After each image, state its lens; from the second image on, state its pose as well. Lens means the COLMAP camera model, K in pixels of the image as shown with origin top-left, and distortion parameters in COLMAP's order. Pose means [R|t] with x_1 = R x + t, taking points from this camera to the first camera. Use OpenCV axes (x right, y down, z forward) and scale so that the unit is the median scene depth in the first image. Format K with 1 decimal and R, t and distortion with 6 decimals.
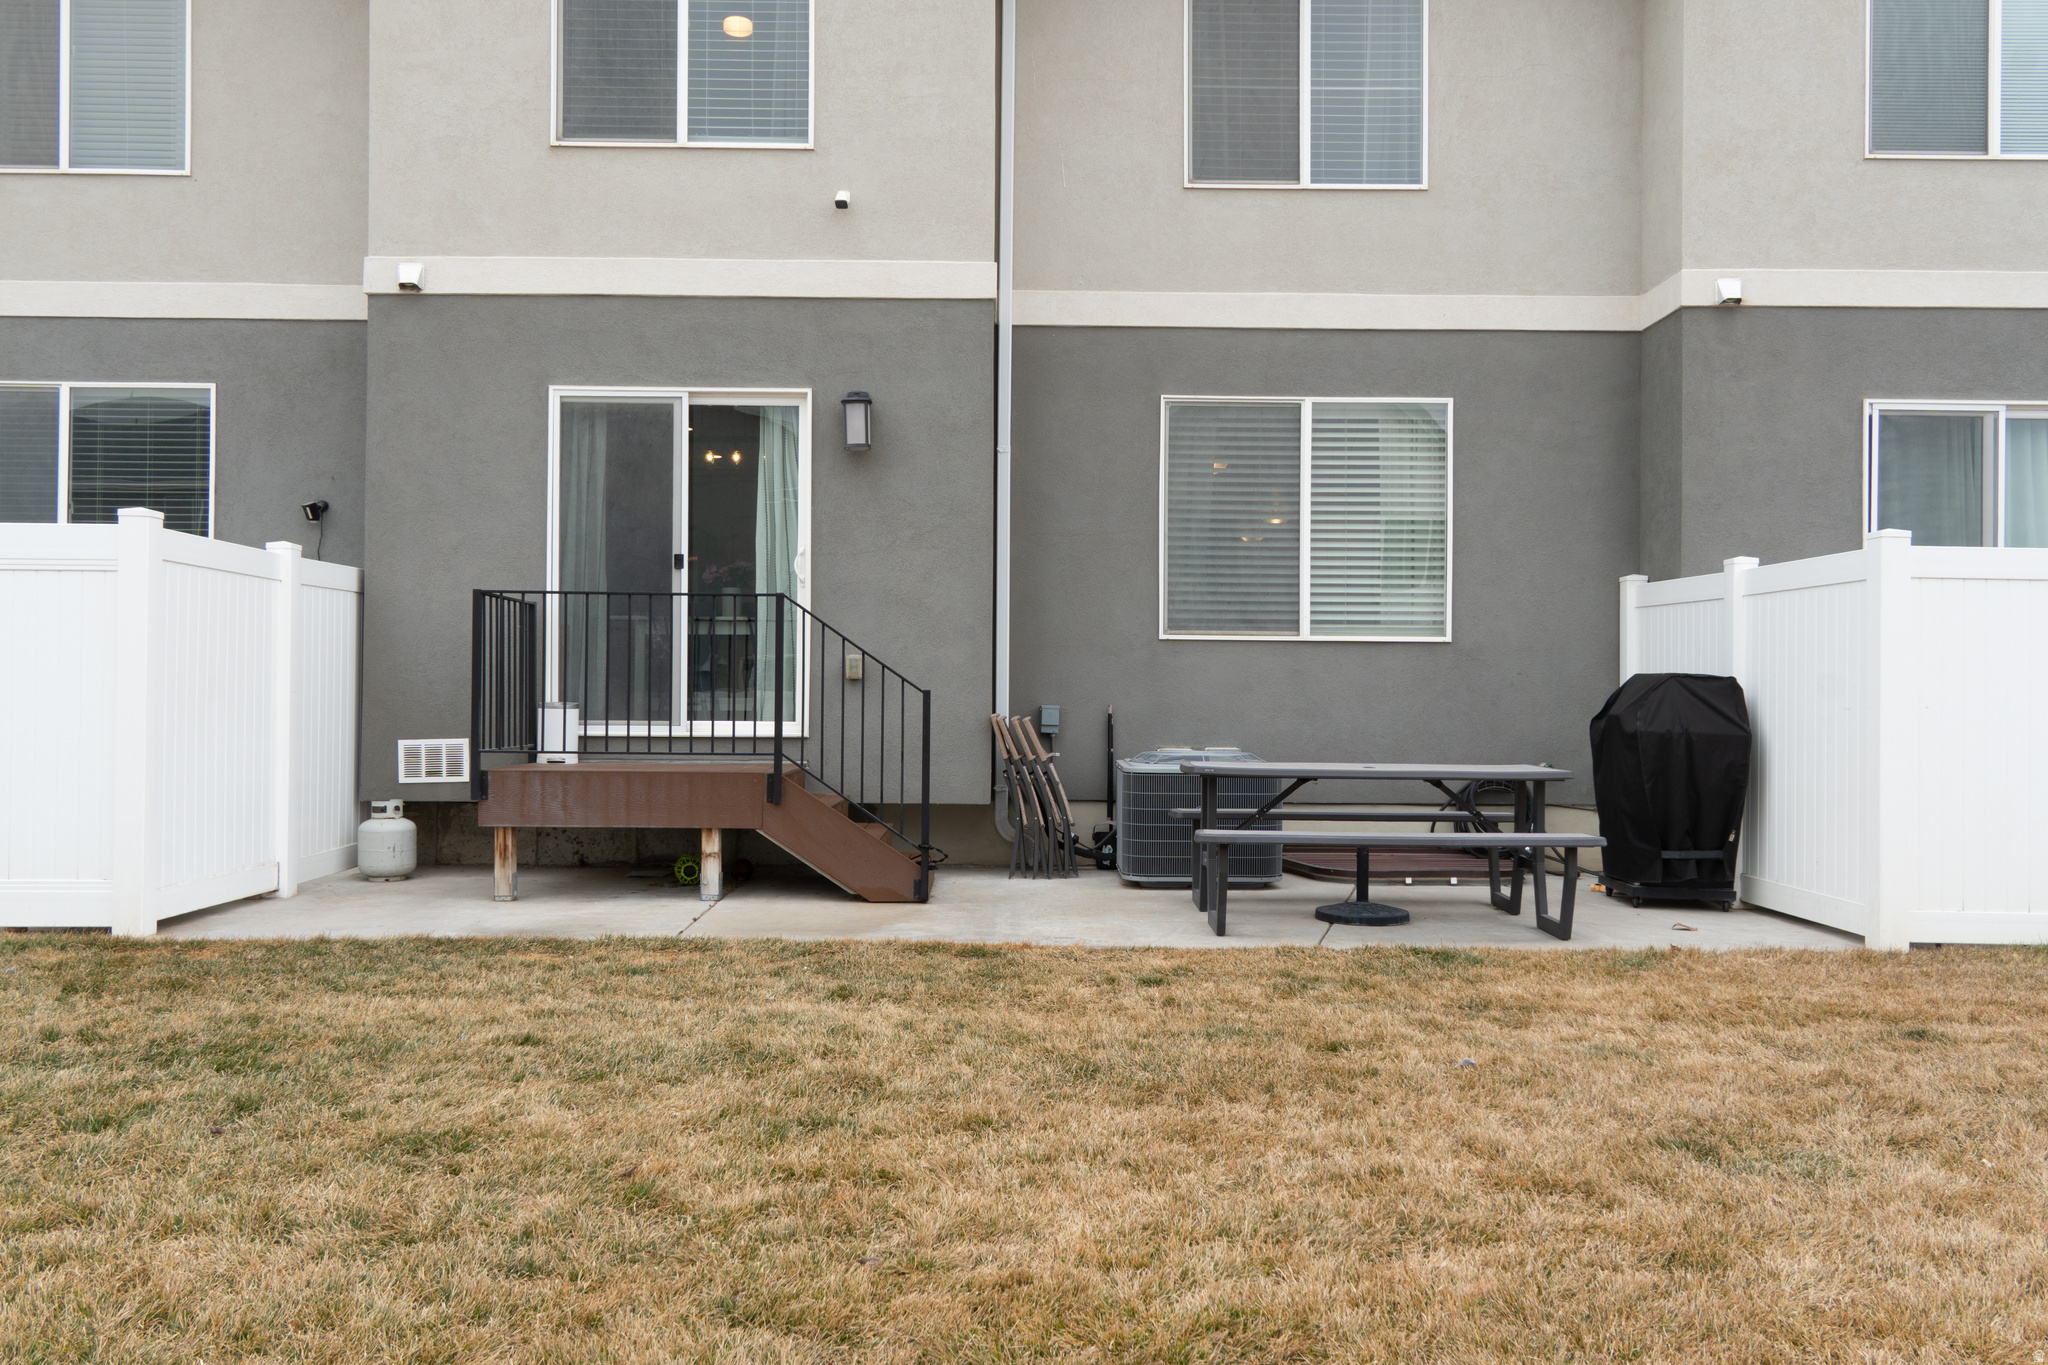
lens RADIAL K [[1602.0, 0, 1027.0], [0, 1602.0, 683.8], [0, 0, 1]] dist [0.027214, -0.016852]
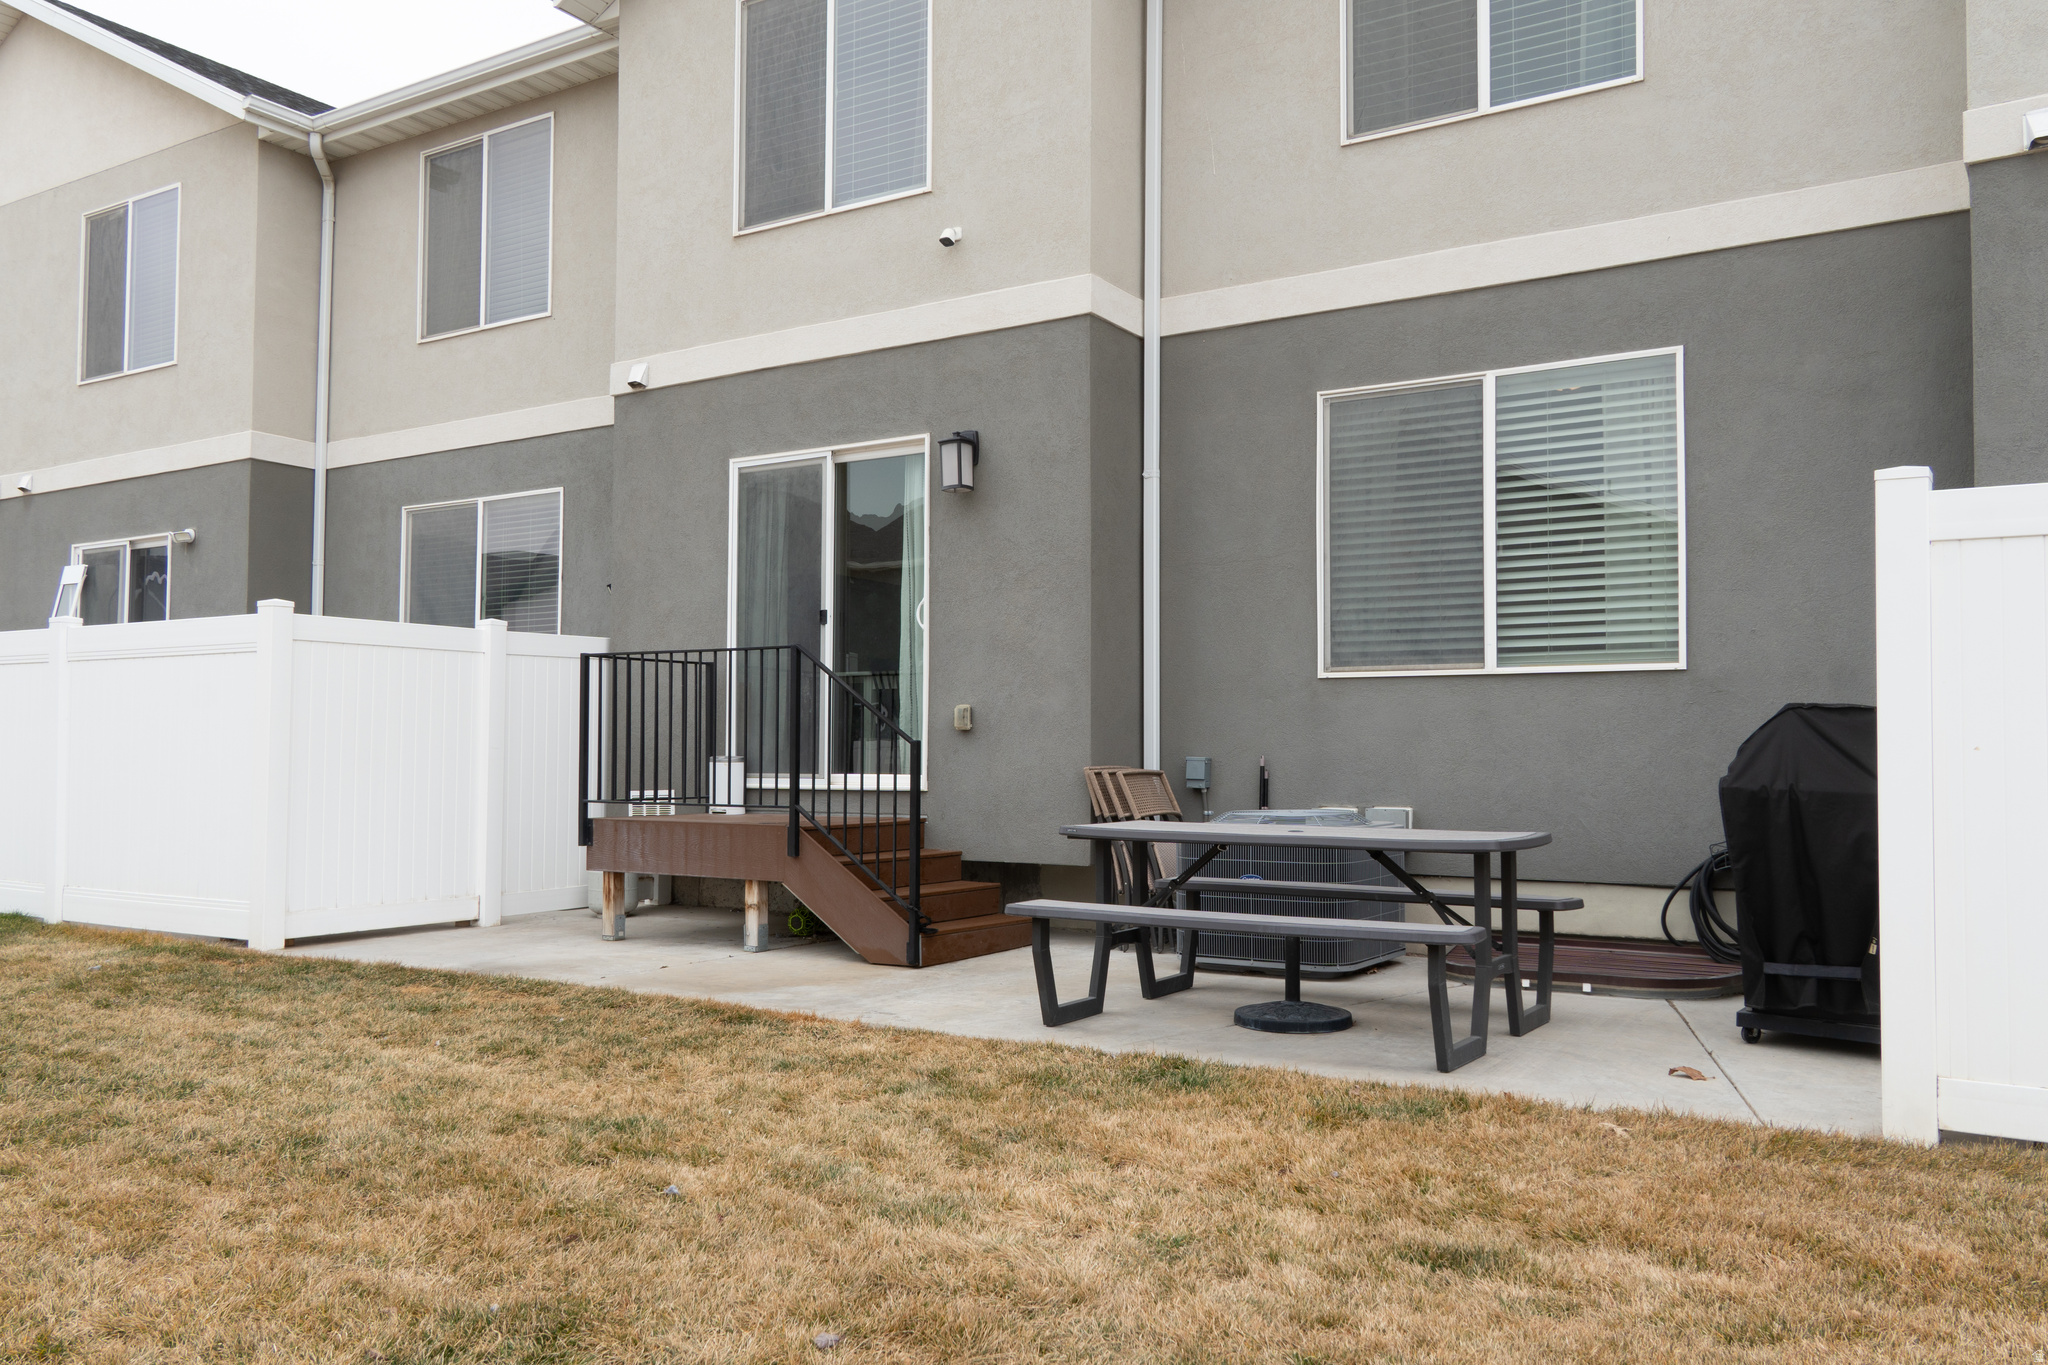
lens RADIAL K [[1626.0, 0, 1000.3], [0, 1626.0, 681.1], [0, 0, 1]] dist [0.033397, -0.001944]
pose [[0.835183, -0.031473, -0.549070, 0.440966], [0.010417, 0.999087, -0.041424, 0.008109], [0.549873, 0.028877, 0.834749, 0.200476]]
